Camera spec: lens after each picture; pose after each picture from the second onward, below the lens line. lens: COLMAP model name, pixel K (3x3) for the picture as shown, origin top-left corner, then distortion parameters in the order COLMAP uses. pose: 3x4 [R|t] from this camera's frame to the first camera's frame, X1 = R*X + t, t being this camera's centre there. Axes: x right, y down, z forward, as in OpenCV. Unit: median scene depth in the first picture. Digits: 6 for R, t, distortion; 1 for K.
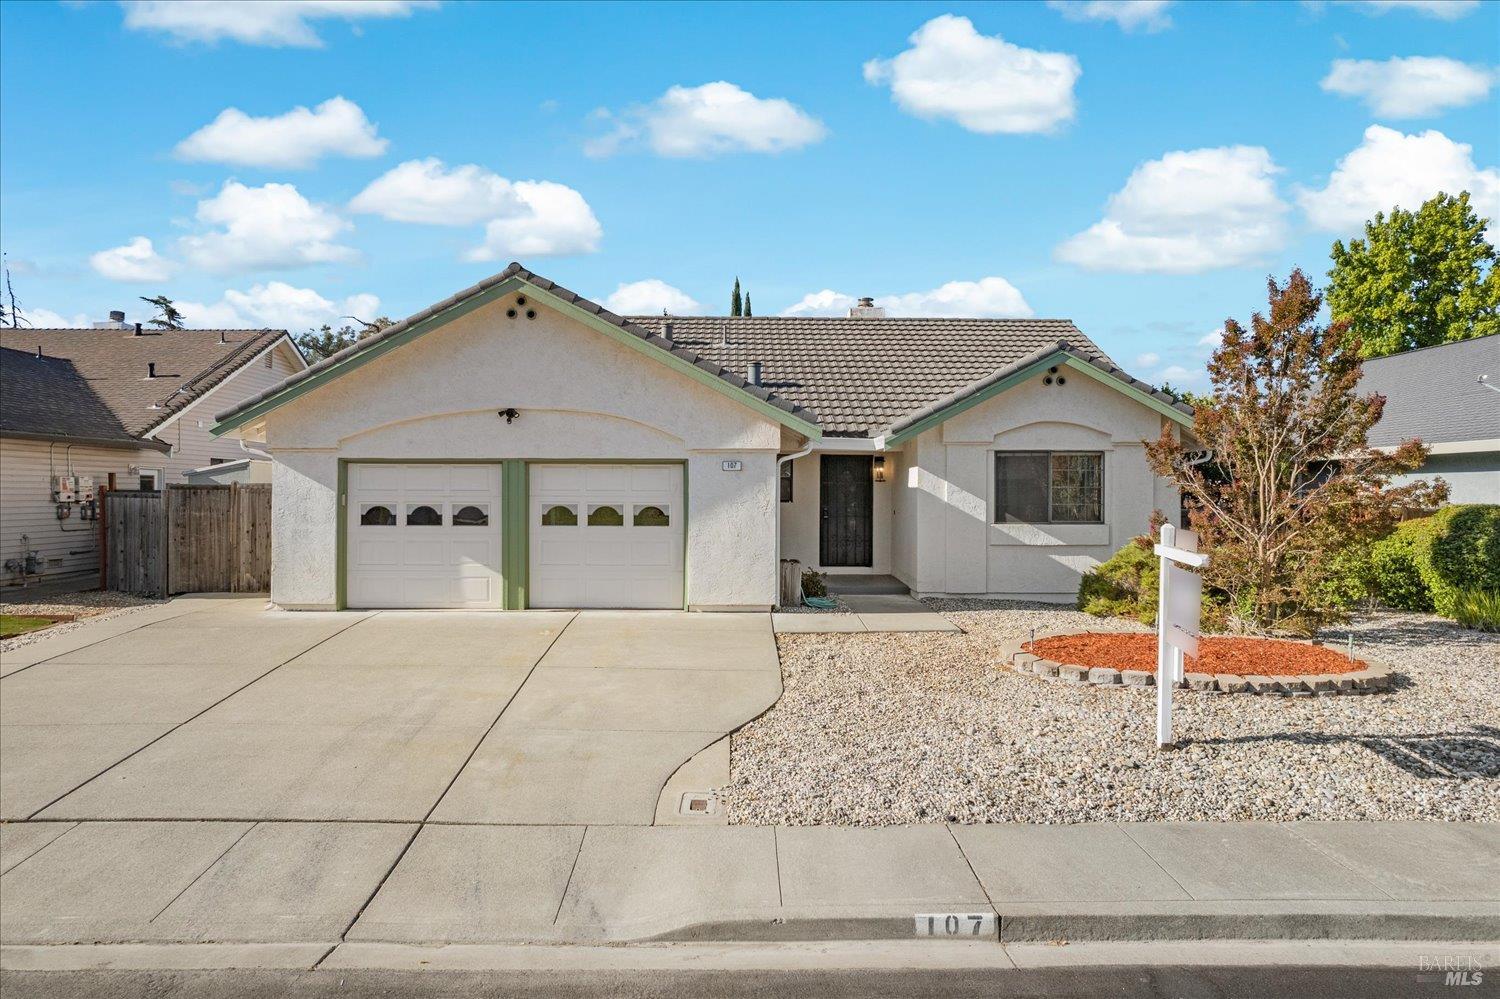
lens RADIAL K [[970.1, 0, 753.5], [0, 970.1, 490.5], [0, 0, 1]] dist [-0.074312, 0.068932]
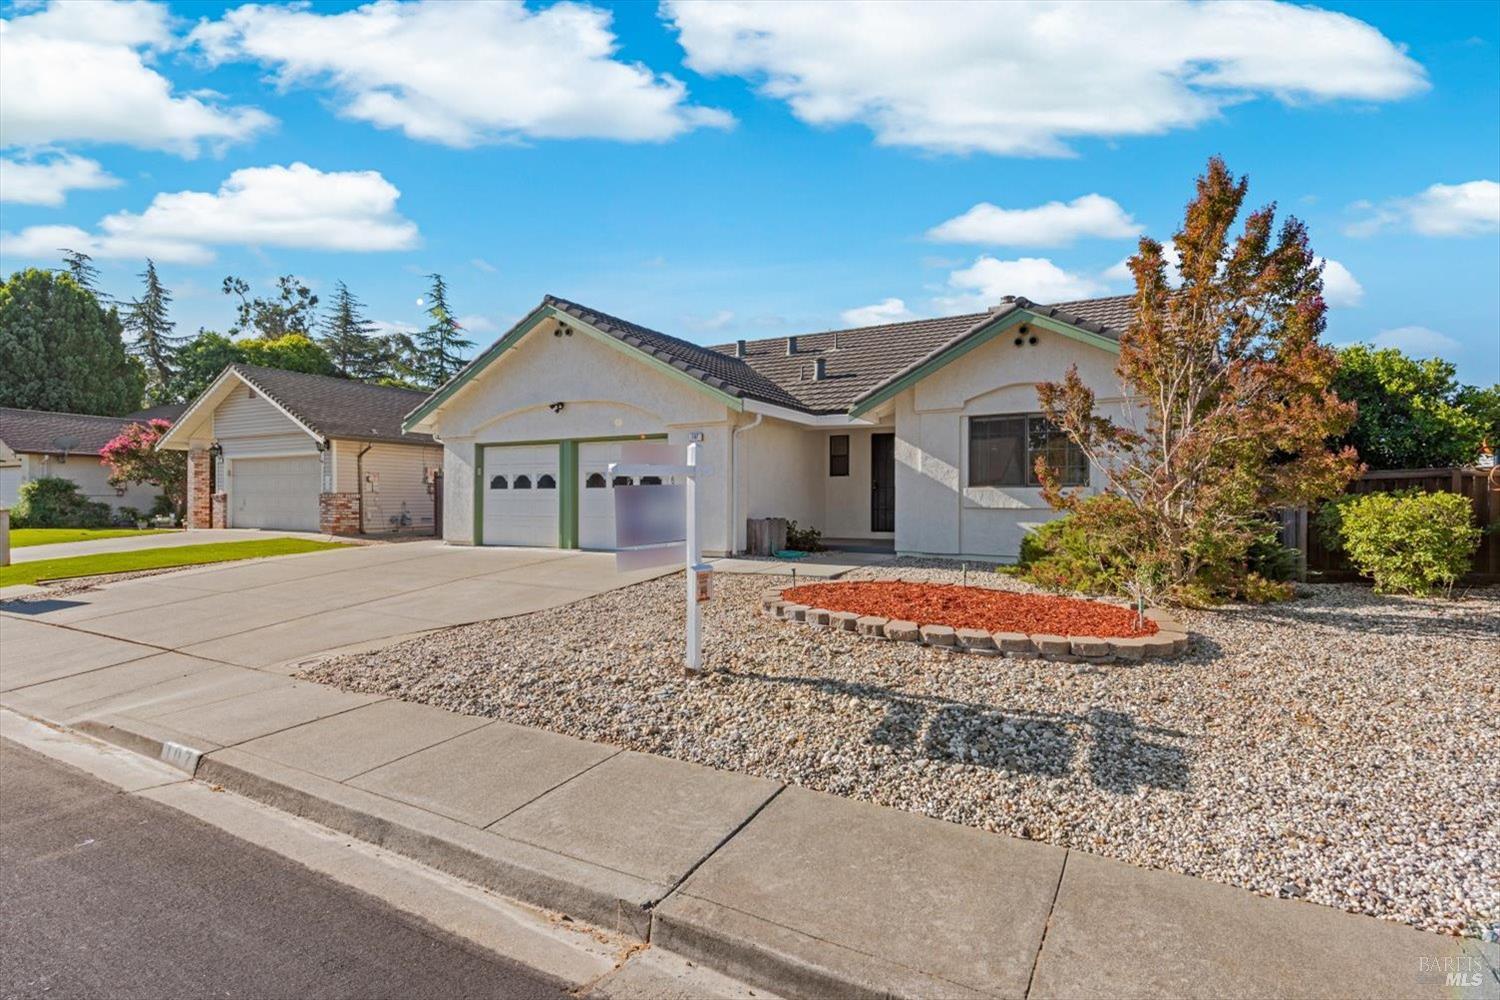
lens RADIAL K [[734.4, 0, 736.2], [0, 734.4, 504.5], [0, 0, 1]] dist [0.017915, -0.000092]
pose [[0.856888, 0.002323, -0.515497, 0.501253], [0.000470, 0.999986, 0.005288, 0.054805], [0.515502, -0.004773, 0.856875, 0.224973]]
